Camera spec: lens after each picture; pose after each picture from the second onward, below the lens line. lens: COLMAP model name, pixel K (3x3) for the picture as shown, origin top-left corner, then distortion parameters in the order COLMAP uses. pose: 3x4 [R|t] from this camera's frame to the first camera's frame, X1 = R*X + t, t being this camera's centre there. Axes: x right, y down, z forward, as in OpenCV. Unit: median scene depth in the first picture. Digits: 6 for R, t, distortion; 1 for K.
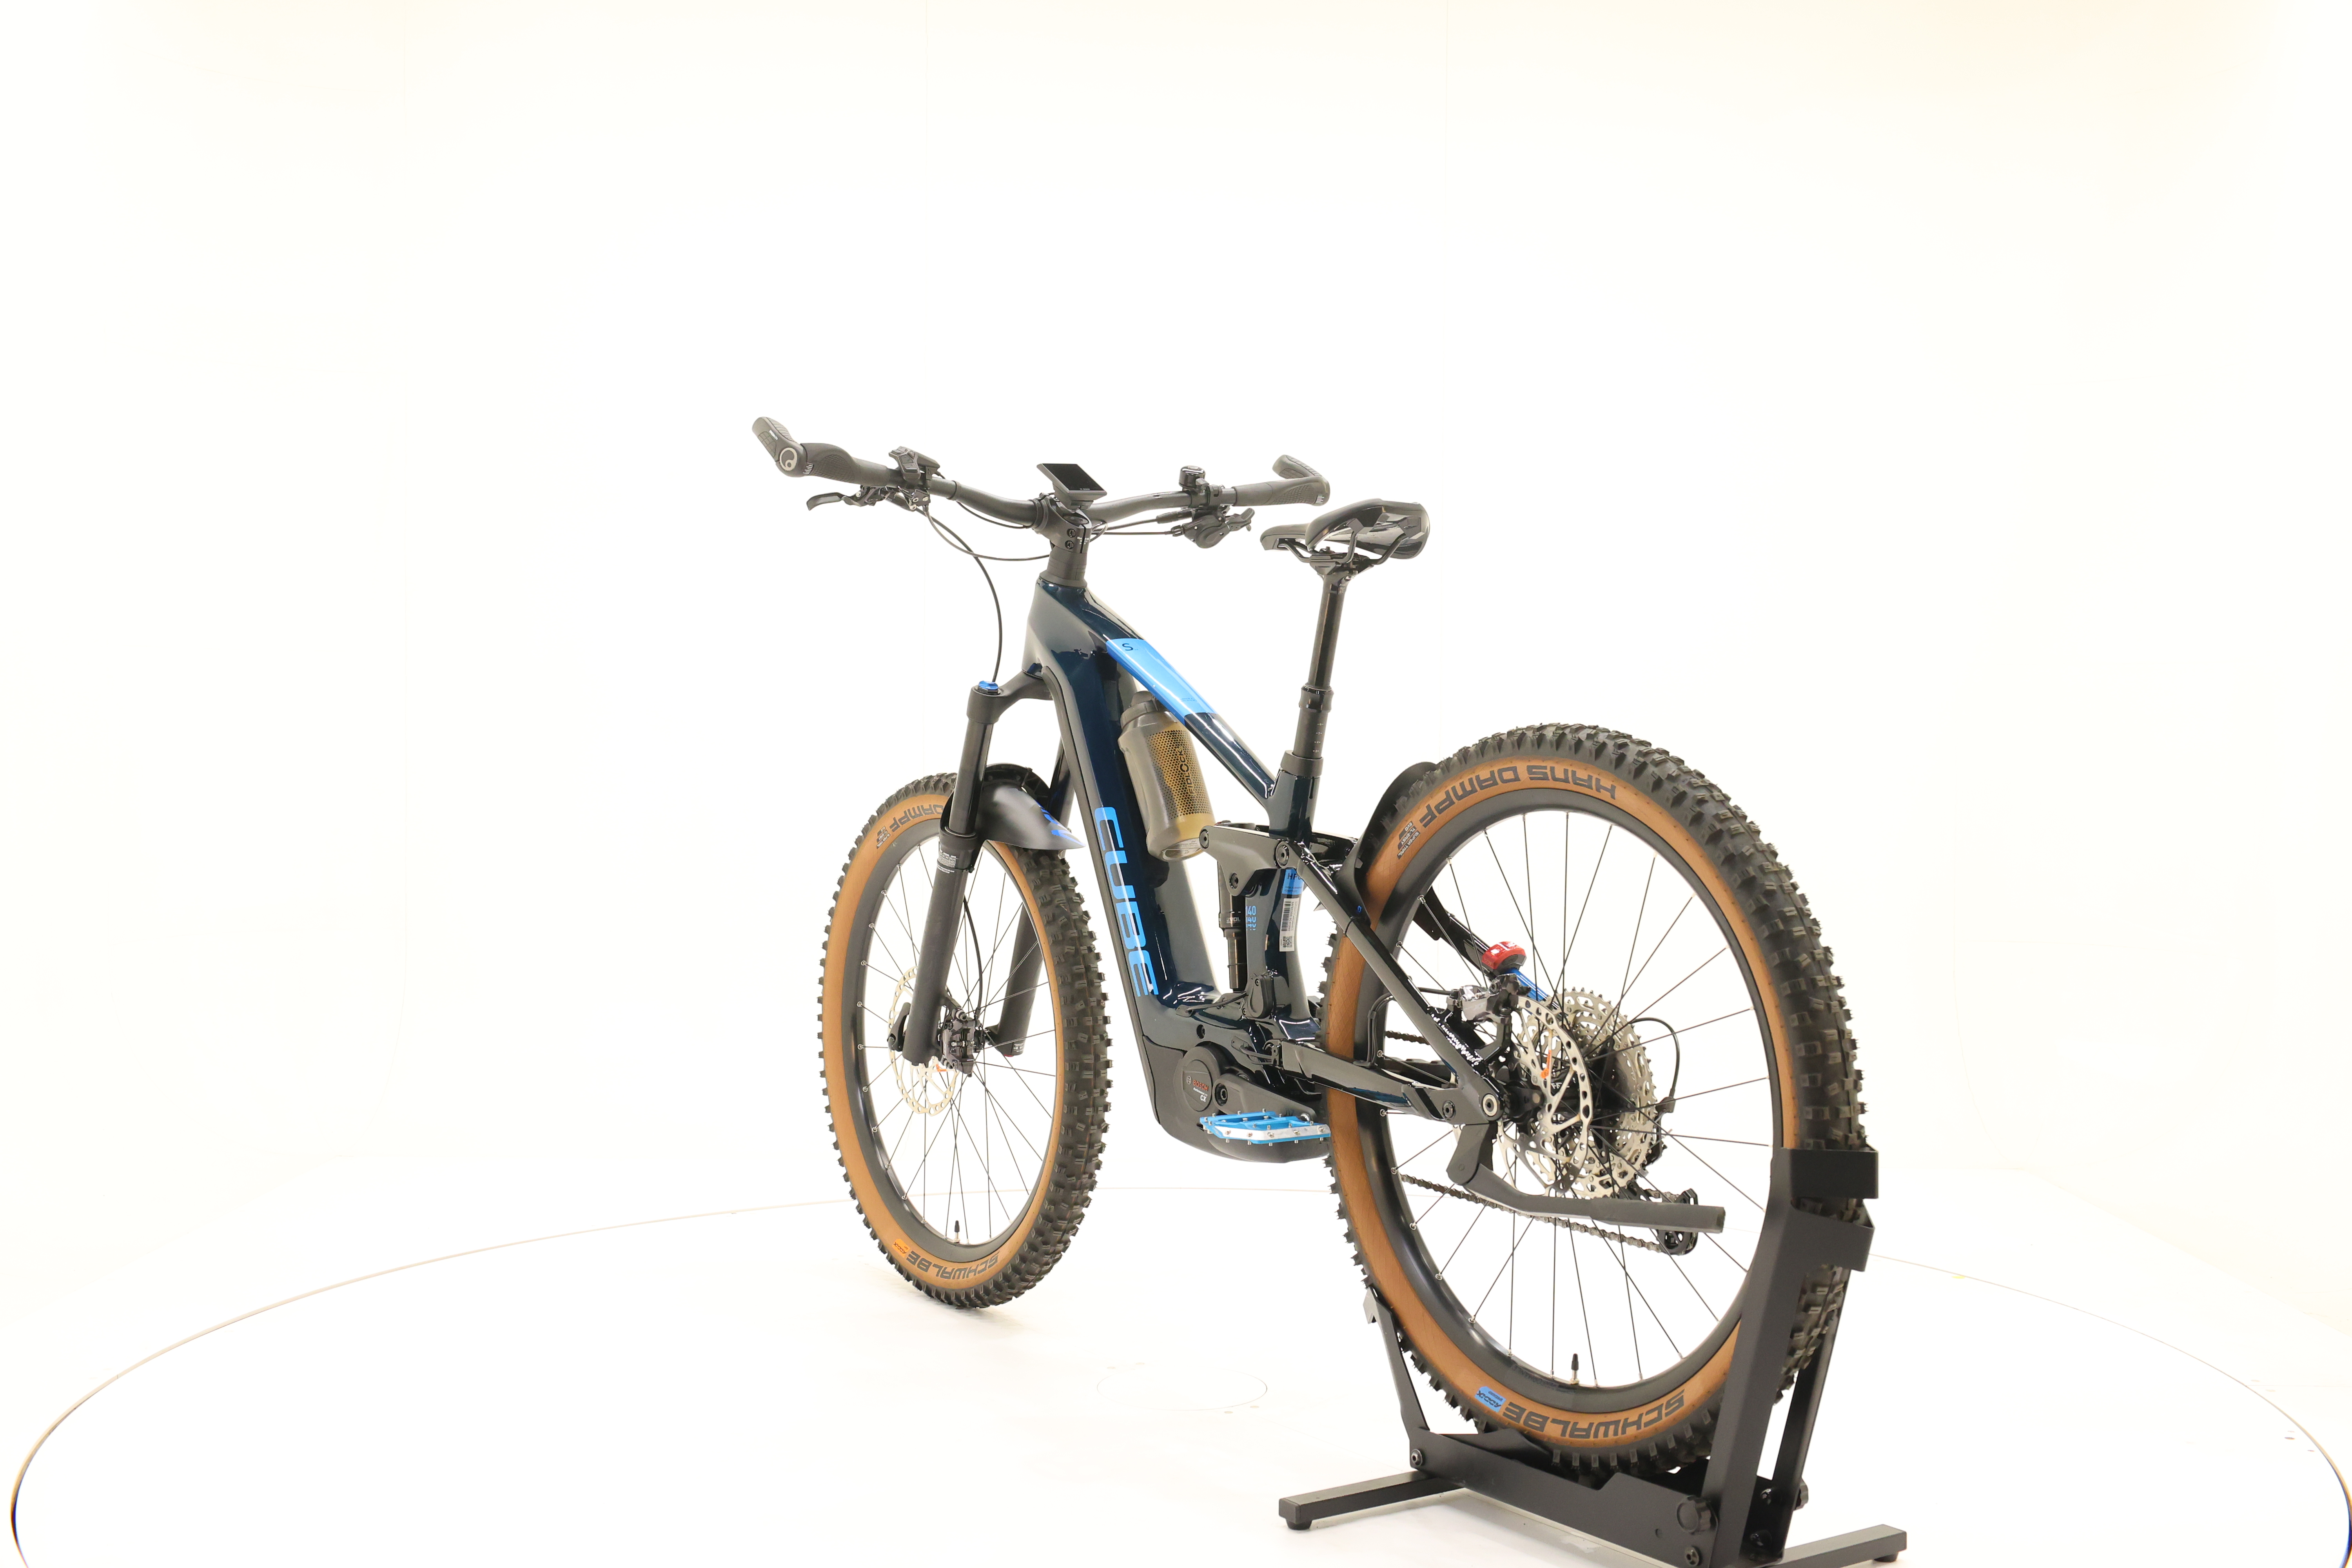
lens RADIAL K [[2539.8, 0, 1170.6], [0, 2539.8, 730.7], [0, 0, 1]] dist [-0.010412, -0.003339]
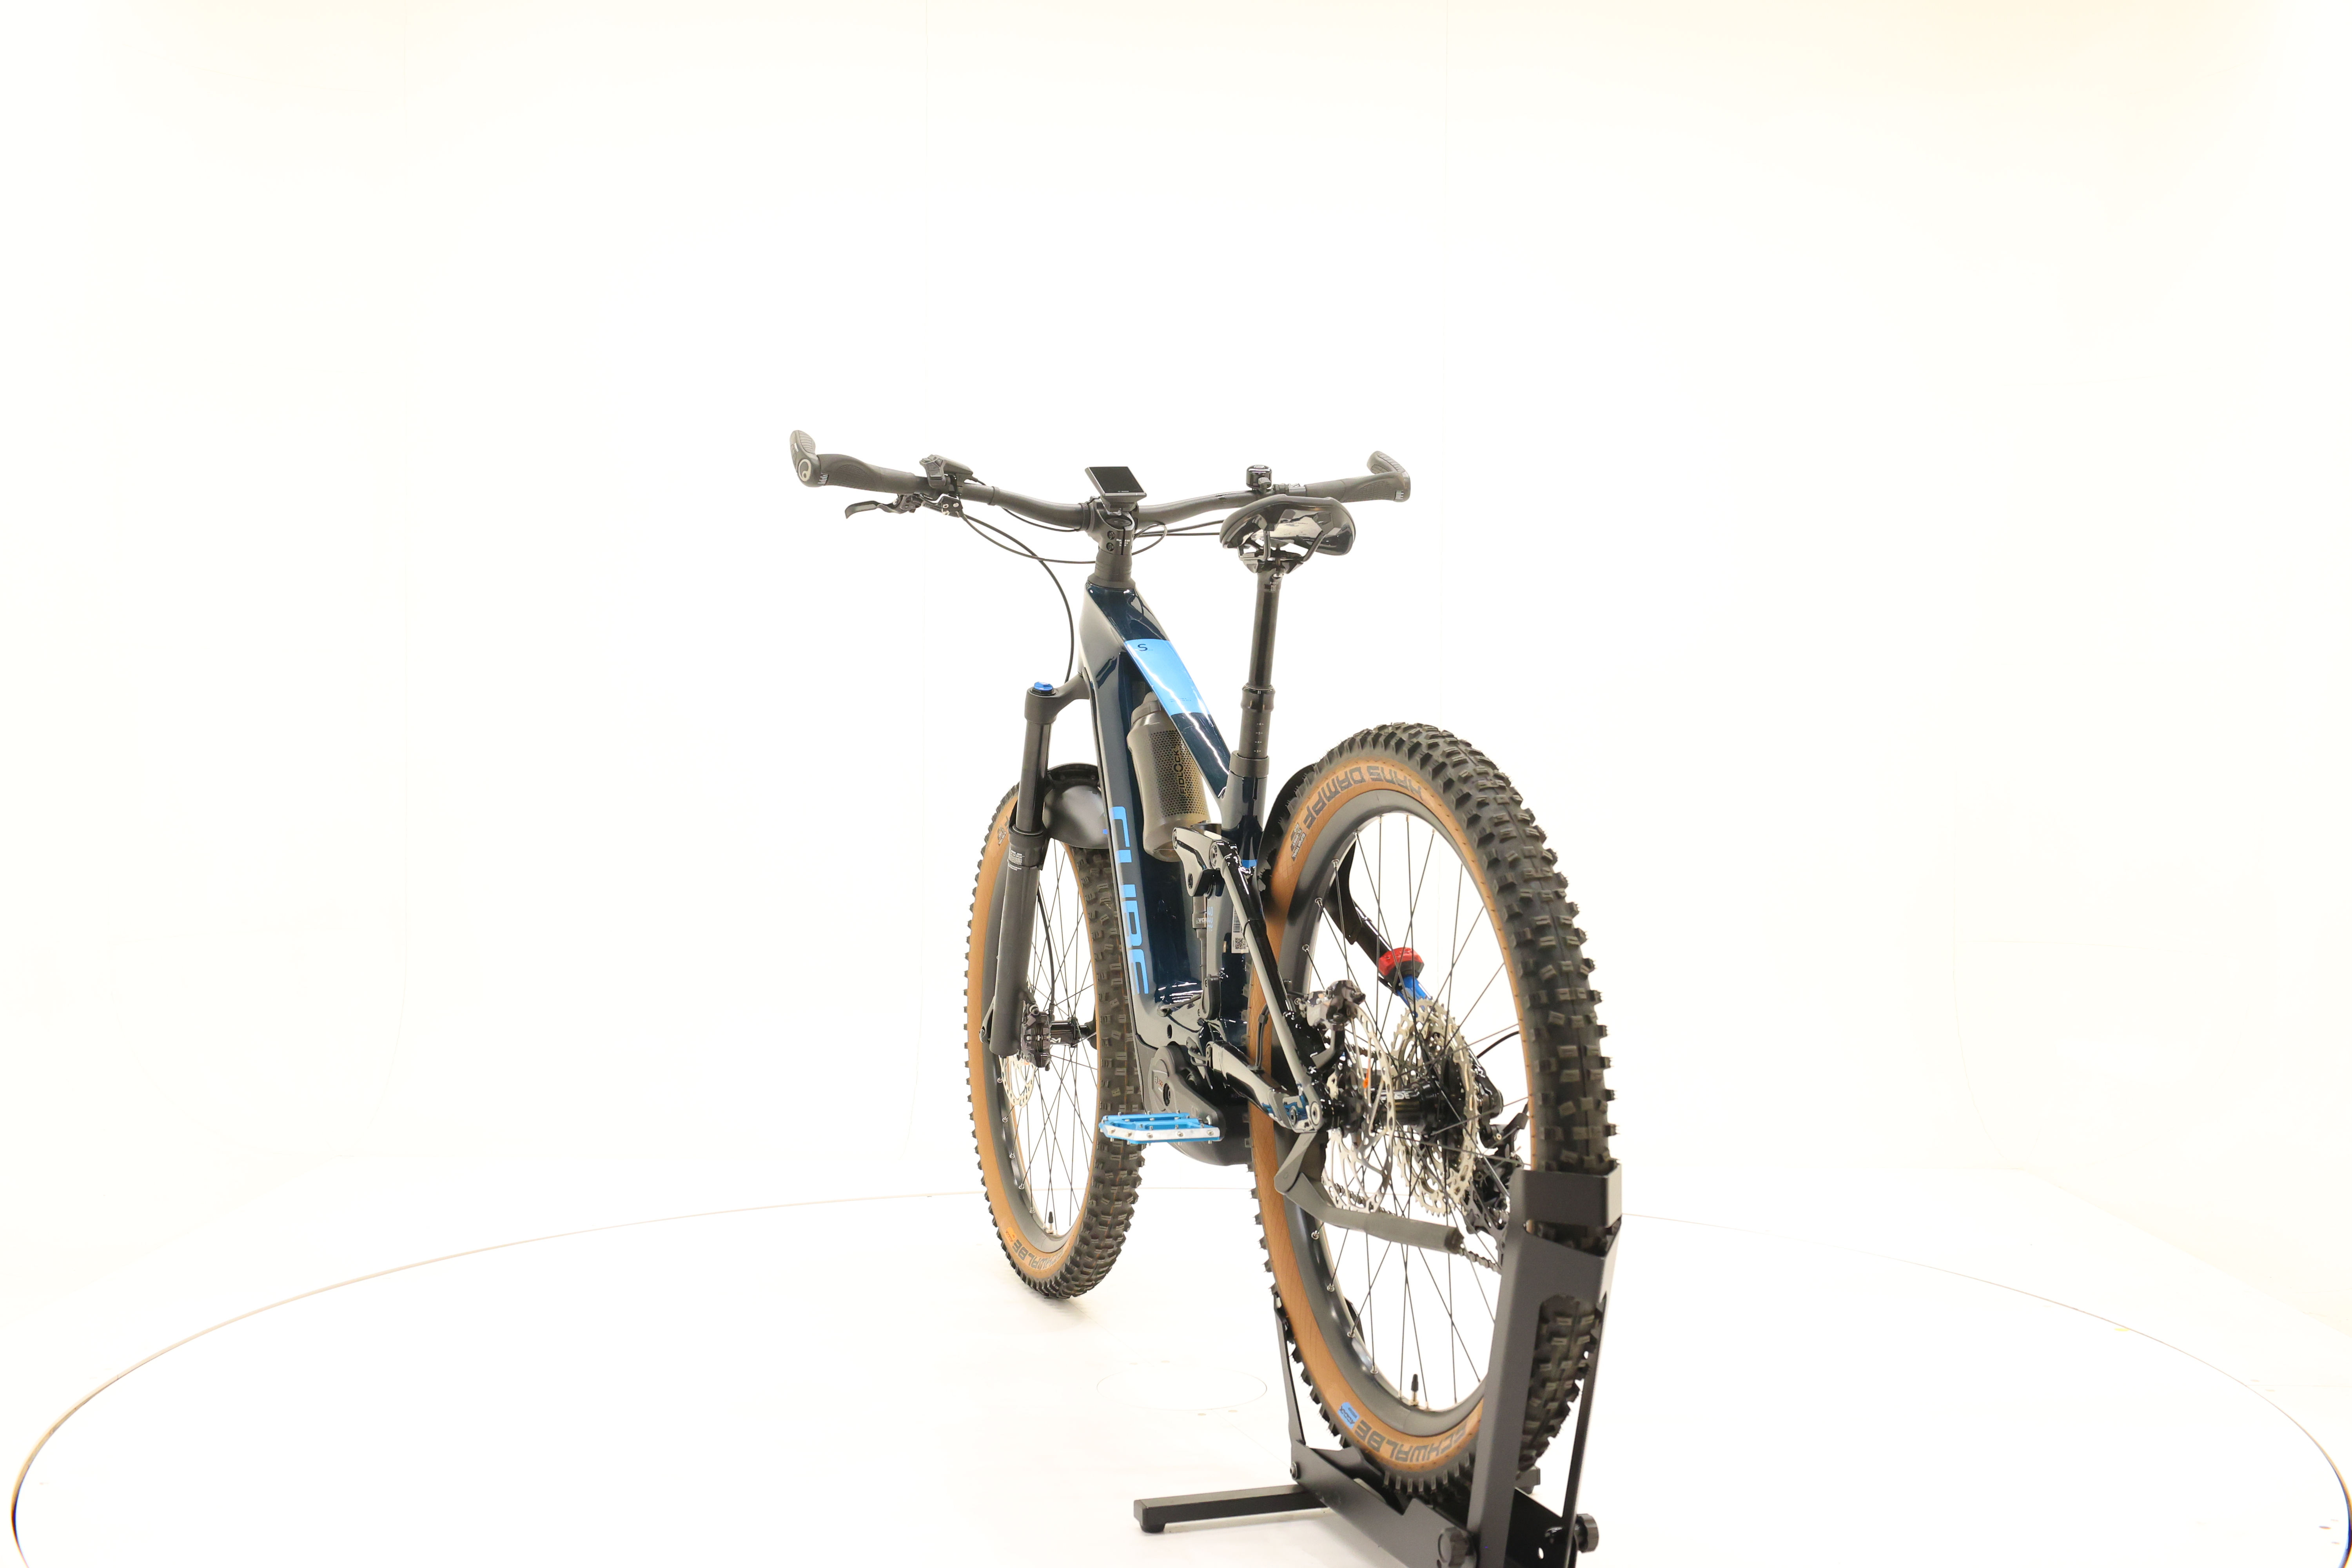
lens RADIAL K [[2539.8, 0, 1170.6], [0, 2539.8, 730.7], [0, 0, 1]] dist [-0.010412, -0.003339]
pose [[0.963309, 0.000187, -0.268393, 0.273478], [-0.000552, 0.999999, -0.001284, 0.001370], [0.268393, 0.001385, 0.963309, 0.035716]]
